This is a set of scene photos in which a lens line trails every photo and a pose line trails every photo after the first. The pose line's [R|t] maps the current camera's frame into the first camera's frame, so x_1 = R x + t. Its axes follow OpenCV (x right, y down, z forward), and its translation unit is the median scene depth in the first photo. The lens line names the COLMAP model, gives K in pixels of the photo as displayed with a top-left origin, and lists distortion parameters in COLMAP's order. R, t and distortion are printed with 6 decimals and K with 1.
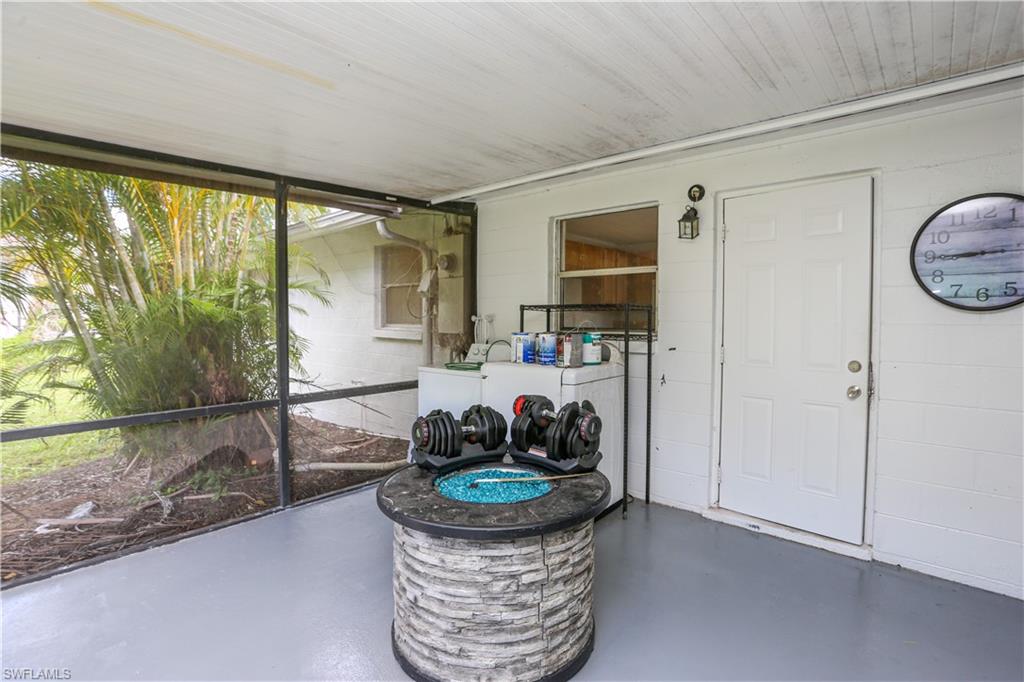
lens RADIAL K [[515.9, 0, 505.7], [0, 515.9, 338.4], [0, 0, 1]] dist [-0.024132, 0.023118]
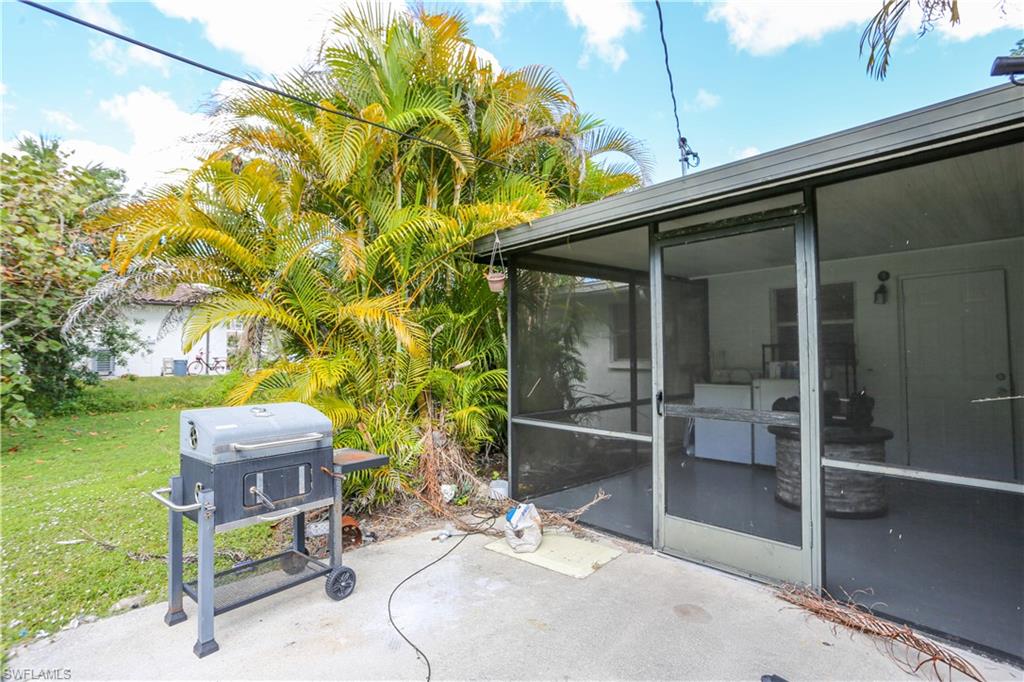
lens RADIAL K [[515.9, 0, 519.2], [0, 515.9, 342.1], [0, 0, 1]] dist [-0.024132, 0.023118]
pose [[0.997376, -0.010115, -0.071680, -0.700002], [0.004849, 0.997300, -0.073273, 0.048592], [0.072227, 0.072733, 0.994733, -0.736724]]
